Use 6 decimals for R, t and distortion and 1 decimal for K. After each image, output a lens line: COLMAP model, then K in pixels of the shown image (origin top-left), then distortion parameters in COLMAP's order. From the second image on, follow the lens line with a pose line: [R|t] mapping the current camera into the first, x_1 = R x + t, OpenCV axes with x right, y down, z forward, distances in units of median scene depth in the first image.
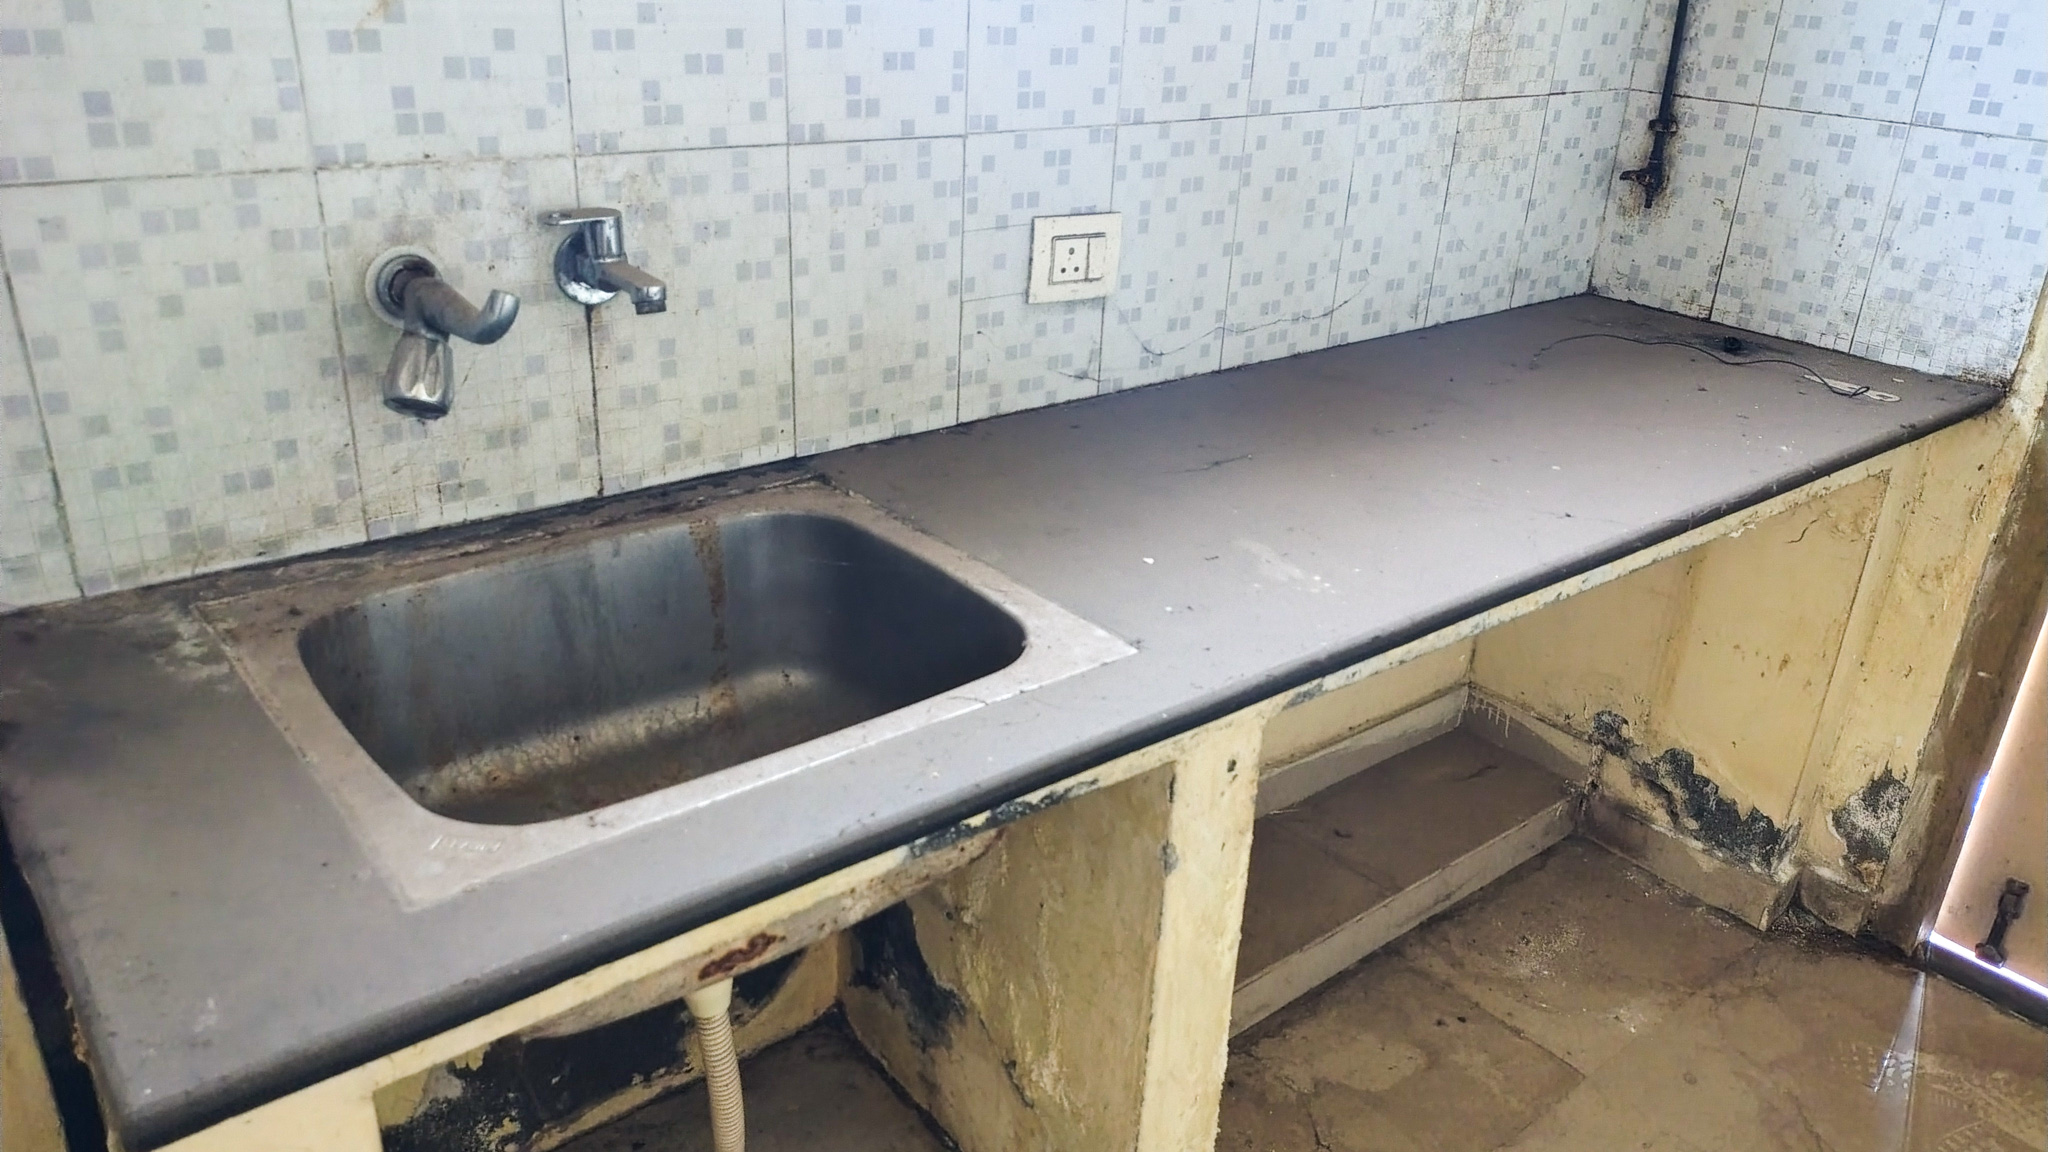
lens RADIAL K [[1466.7, 0, 1049.1], [0, 1466.7, 577.1], [0, 0, 1]] dist [0.060035, -0.108649]
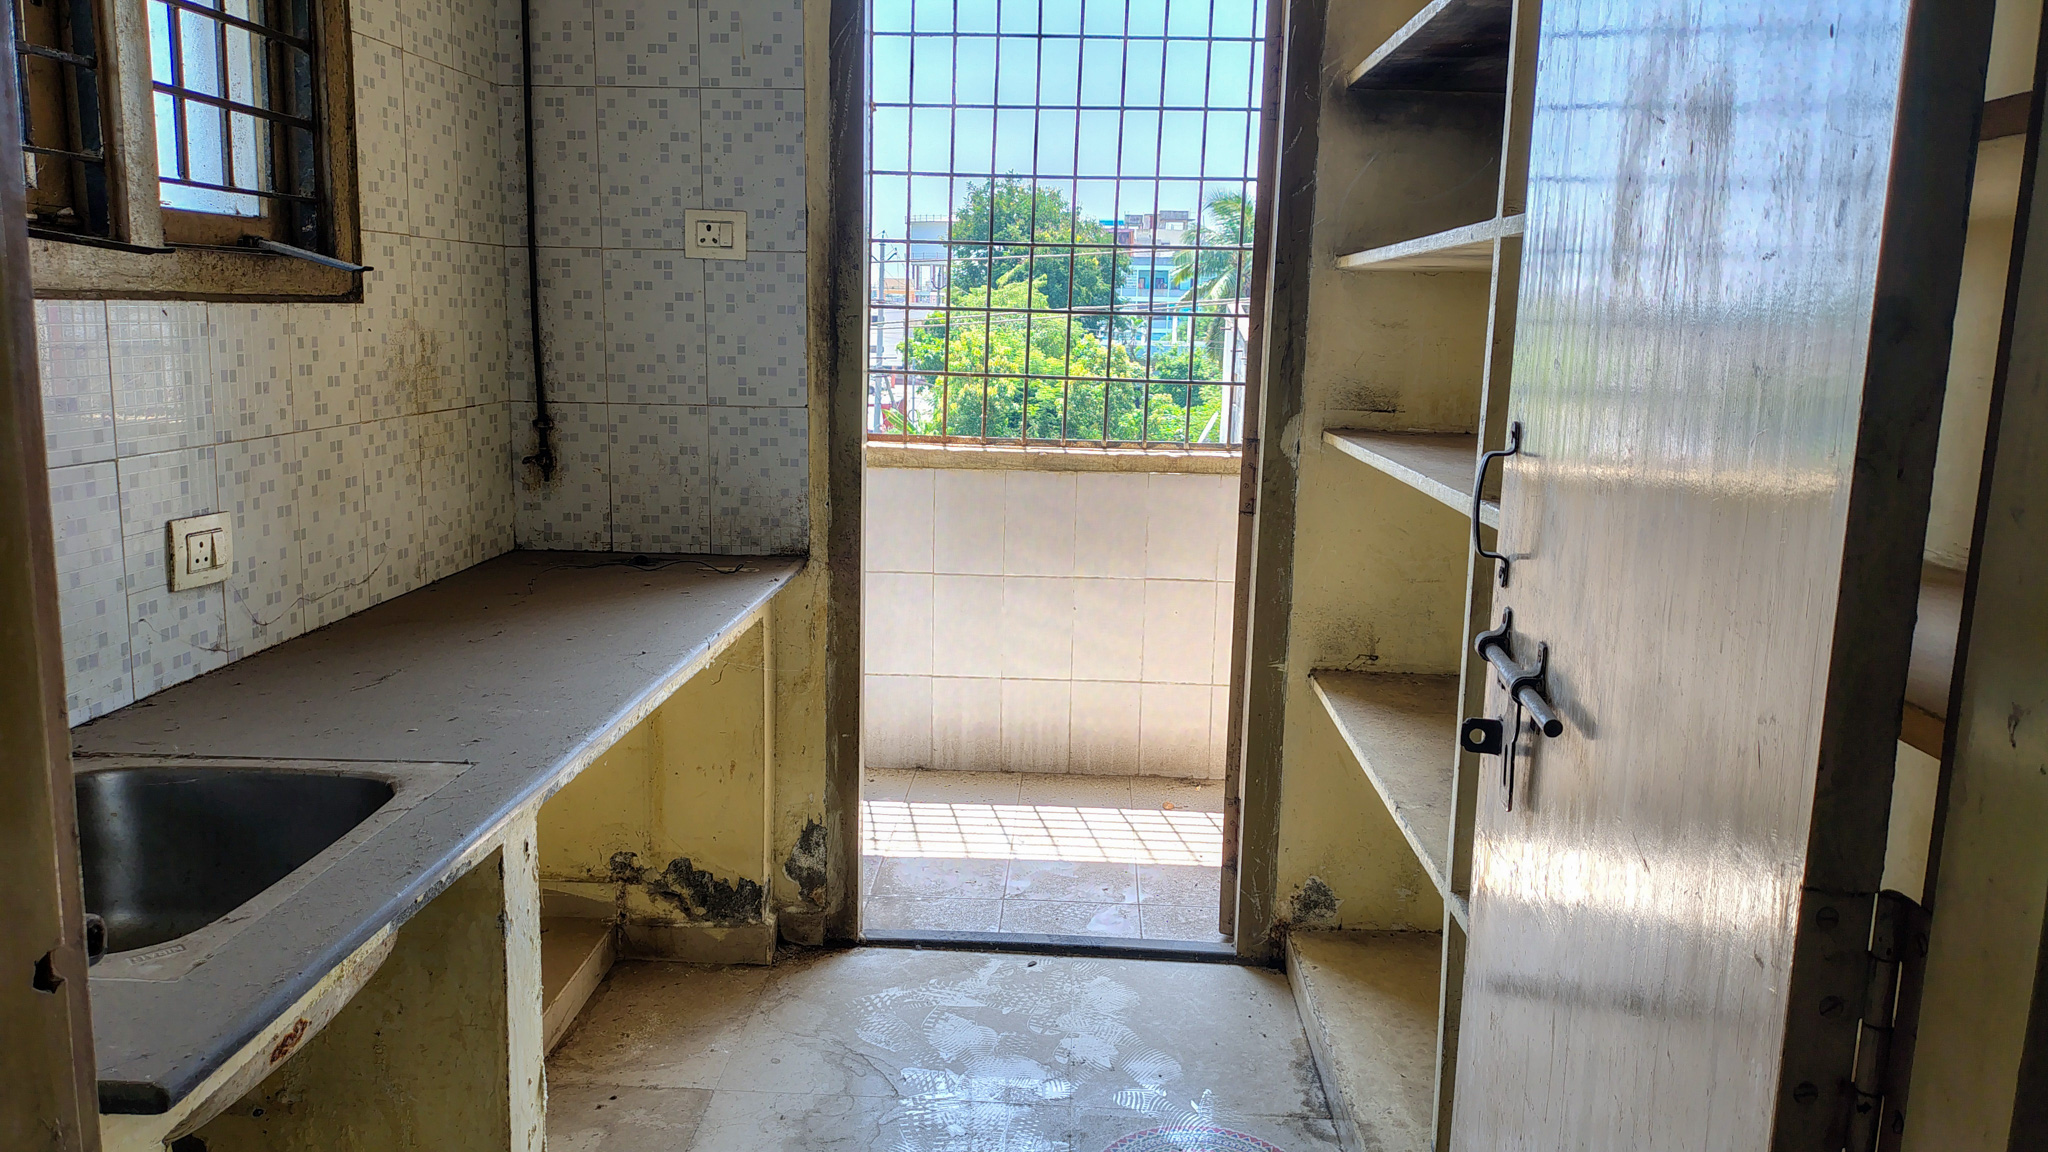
lens RADIAL K [[1494.8, 0, 1026.4], [0, 1494.8, 576.5], [0, 0, 1]] dist [0.116042, -0.176055]
pose [[0.665532, -0.158433, 0.729360, -0.371132], [0.316271, 0.945003, -0.083318, 0.101377], [-0.676047, 0.286126, 0.679037, -0.252573]]
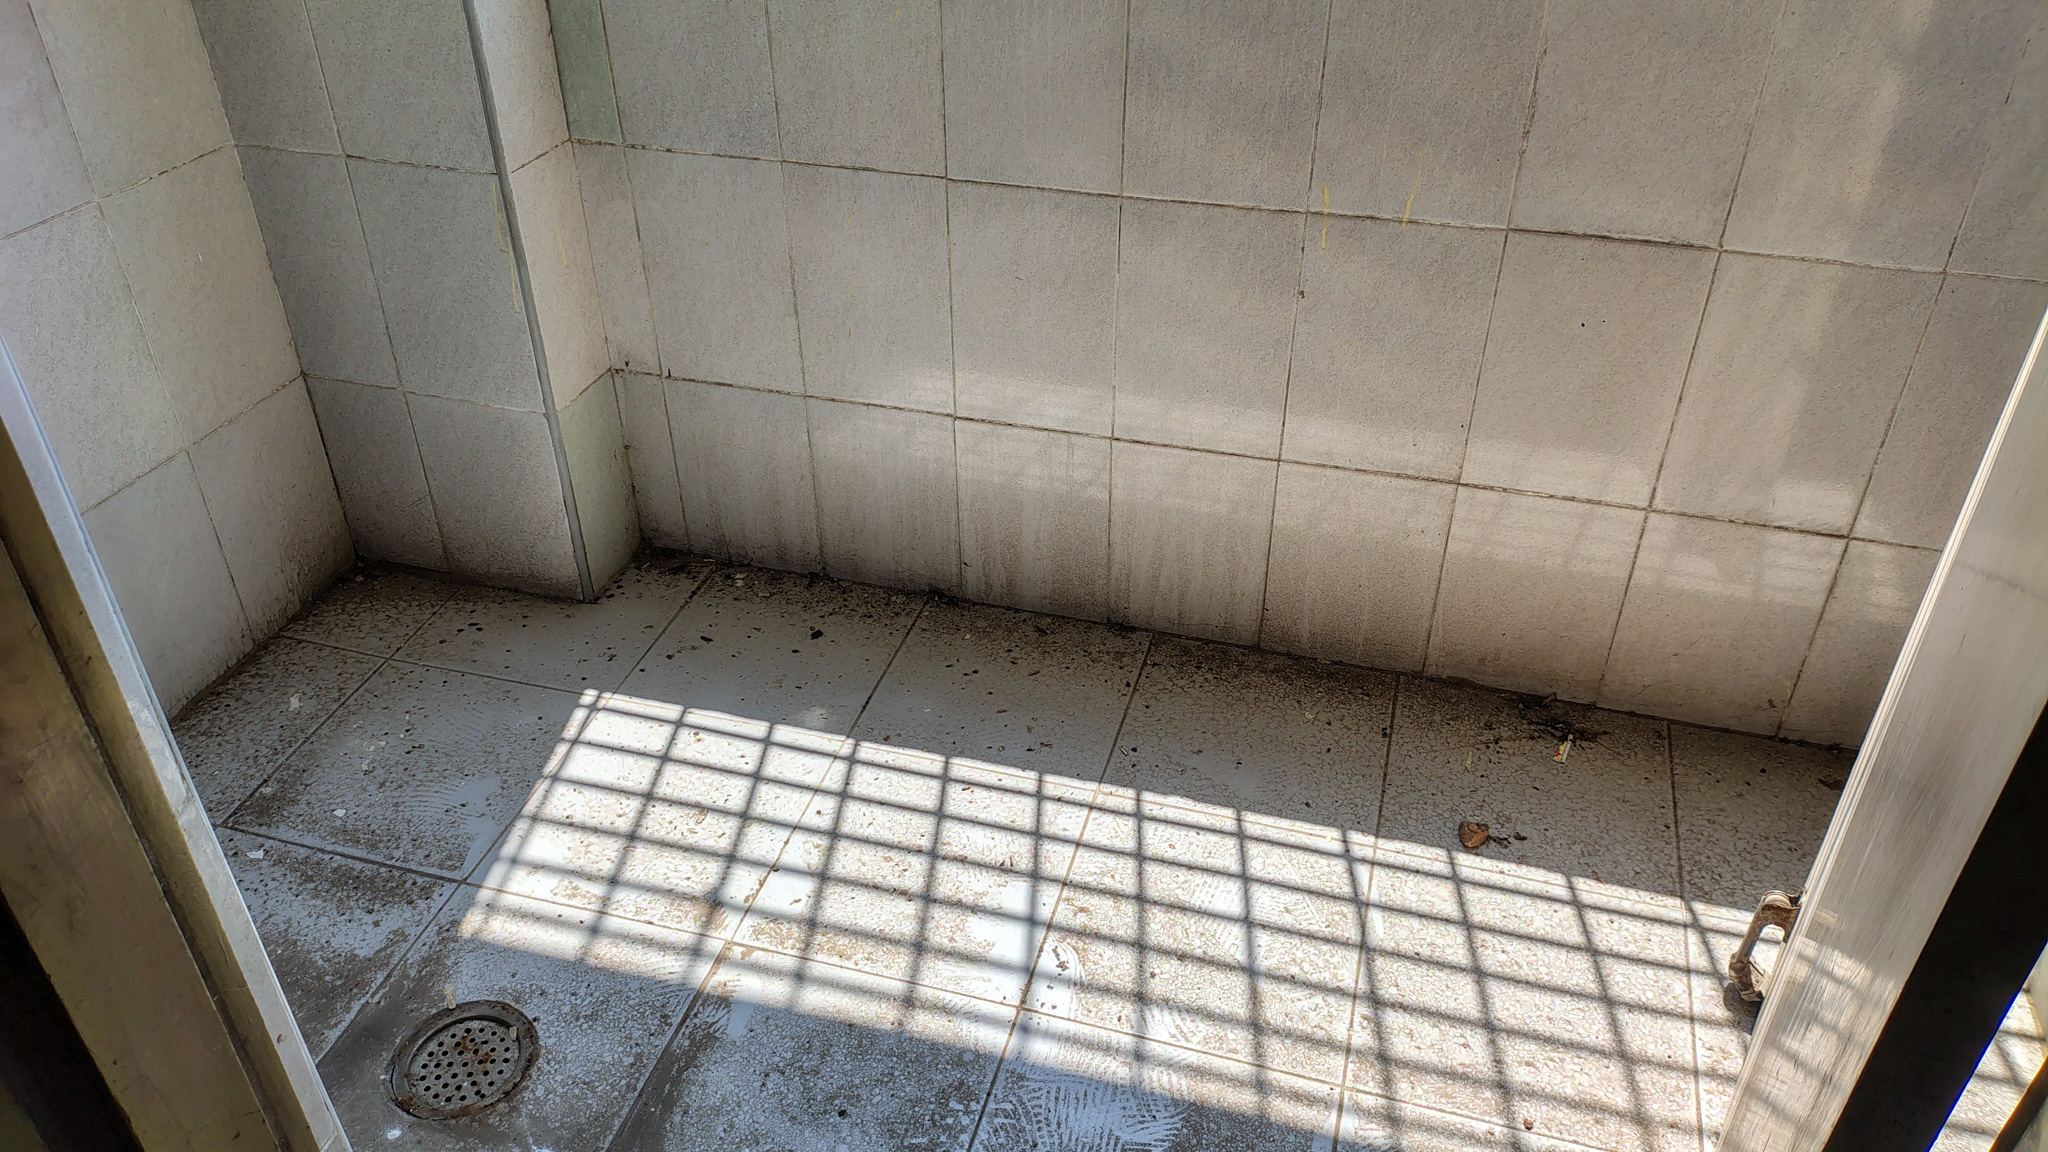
lens RADIAL K [[1485.0, 0, 1015.7], [0, 1485.0, 560.0], [0, 0, 1]] dist [0.119672, -0.191173]
pose [[0.823598, -0.350584, 0.445844, 0.395109], [0.268226, 0.933376, 0.238461, -0.054644], [-0.499741, -0.076809, 0.862763, 0.314252]]
